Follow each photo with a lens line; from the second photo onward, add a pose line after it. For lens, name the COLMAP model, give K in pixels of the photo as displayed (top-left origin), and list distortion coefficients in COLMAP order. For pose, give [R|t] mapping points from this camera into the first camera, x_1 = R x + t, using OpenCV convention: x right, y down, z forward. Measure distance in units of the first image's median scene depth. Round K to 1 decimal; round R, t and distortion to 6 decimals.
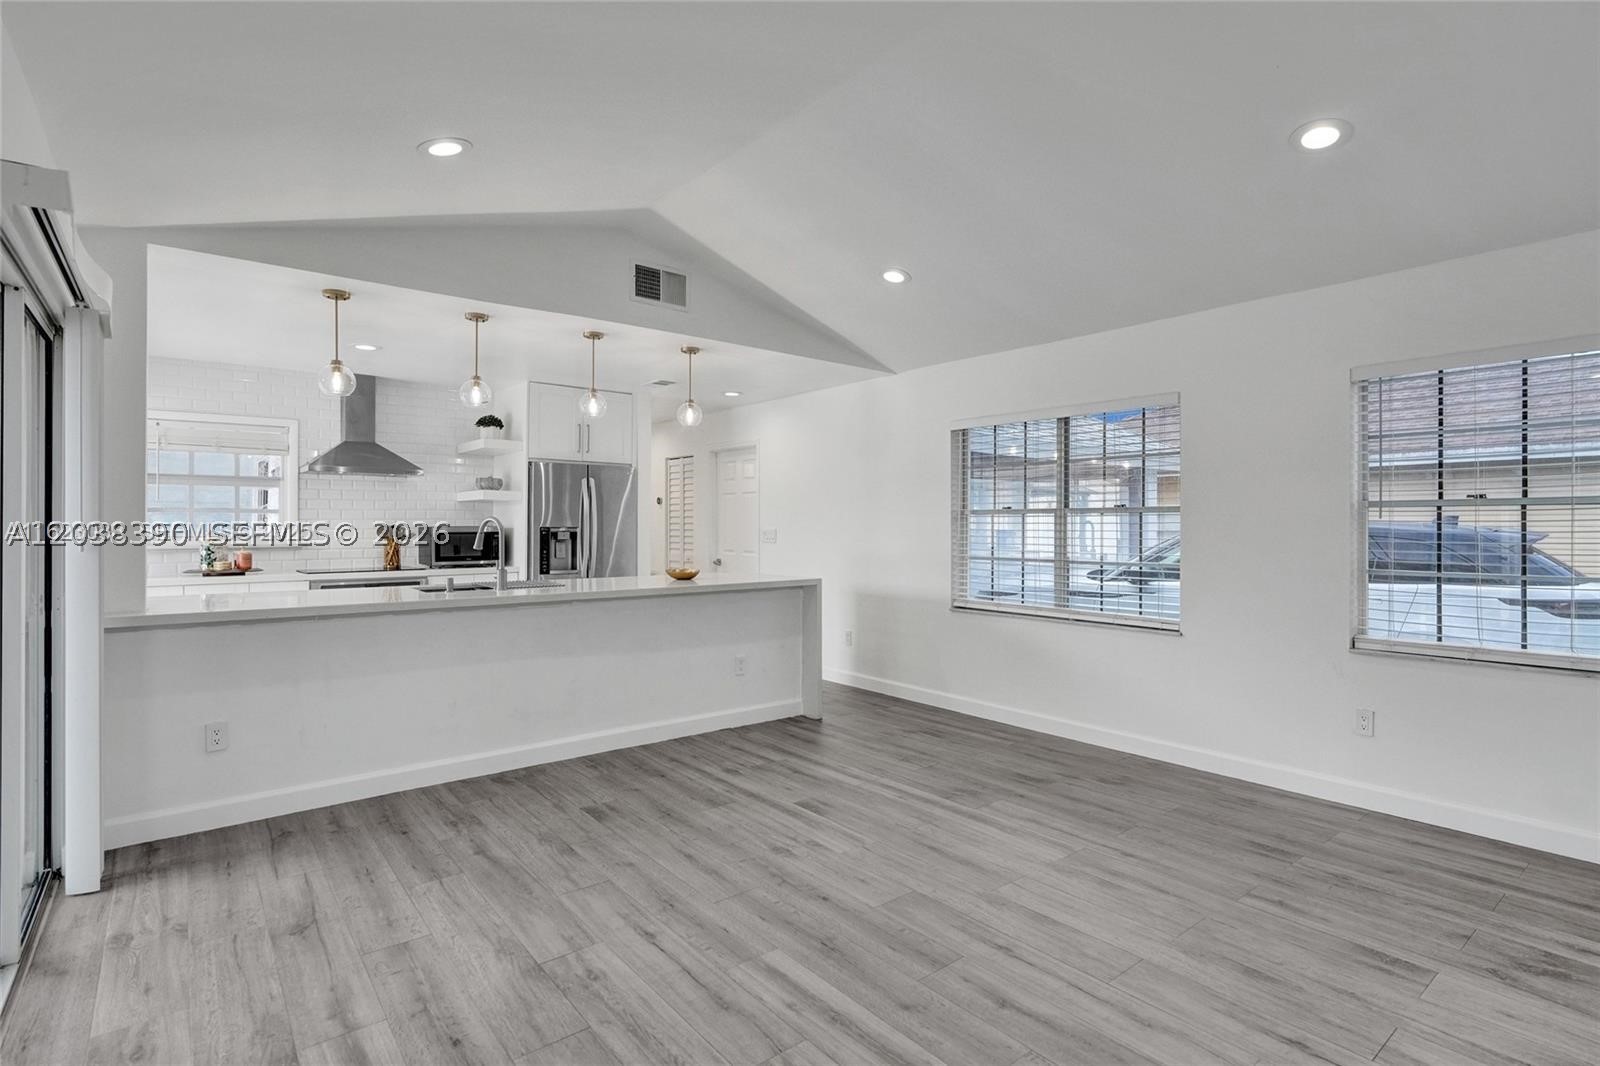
lens RADIAL K [[785.6, 0, 800.0], [0, 785.6, 533.0], [0, 0, 1]] dist [-0.017953, -0.000036]
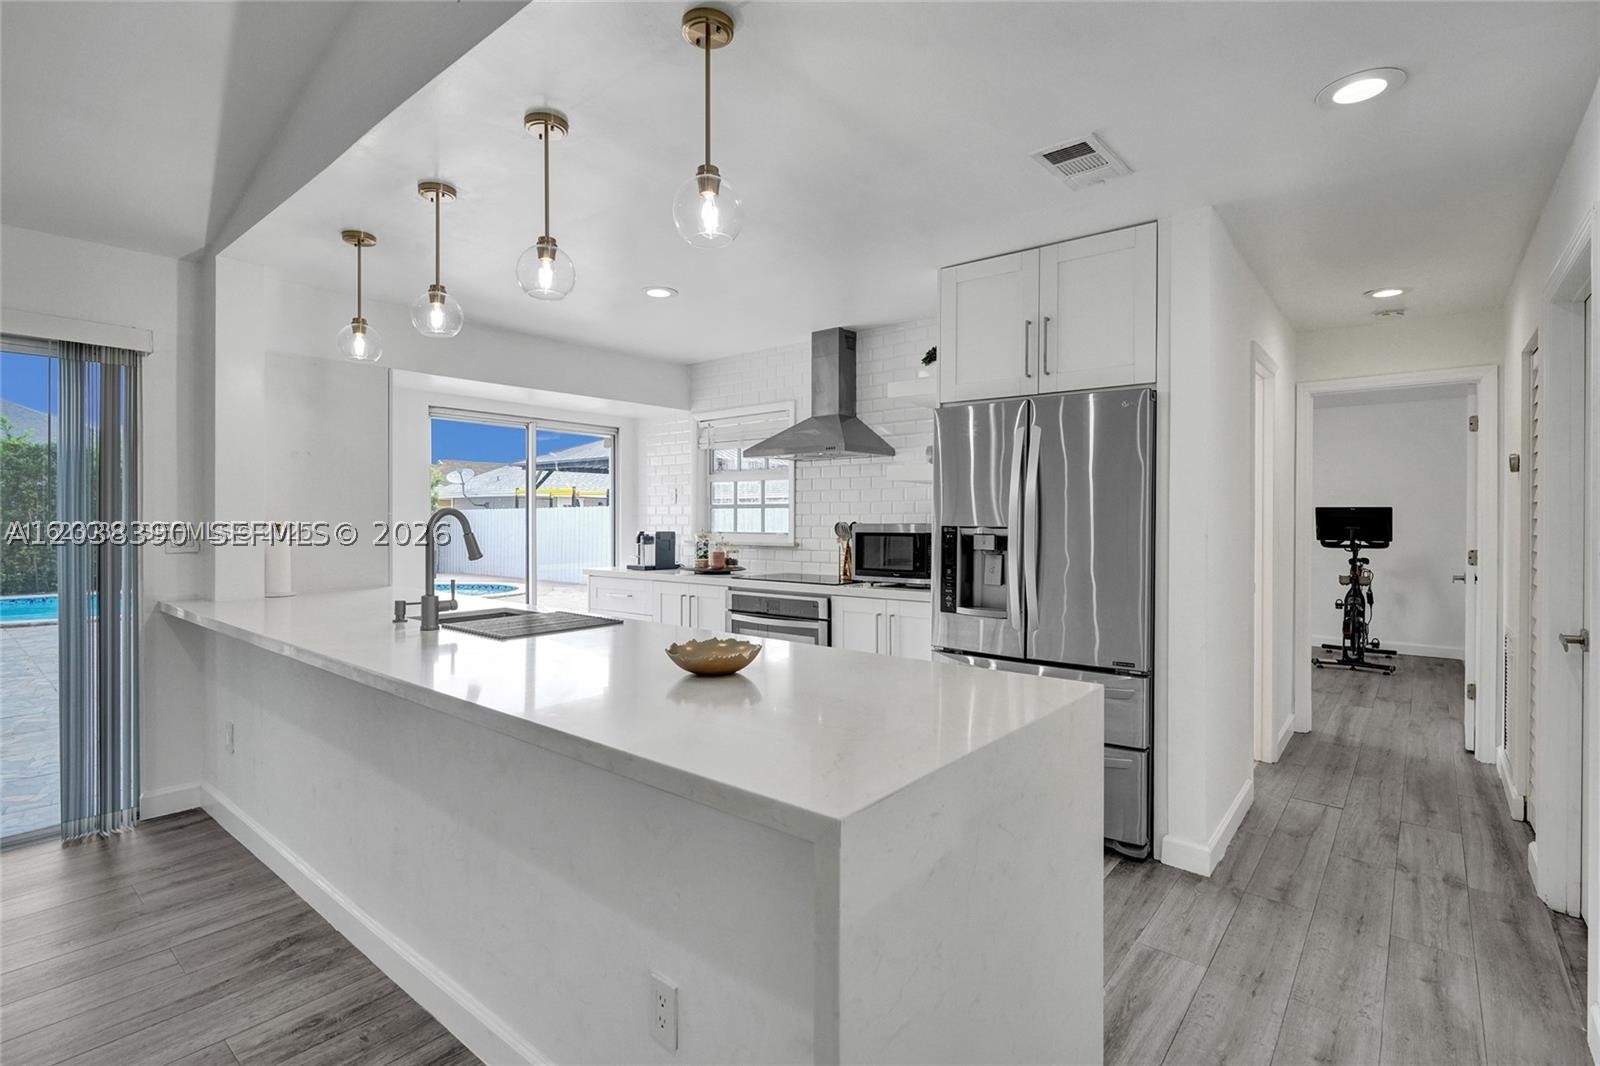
lens RADIAL K [[742.3, 0, 800.0], [0, 742.3, 533.0], [0, 0, 1]] dist [0.000954, 0.000084]
pose [[0.201347, 0.016619, -0.979379, 0.256431], [-0.011742, 0.999825, 0.014552, -0.014364], [0.979450, 0.008570, 0.201507, 1.286079]]
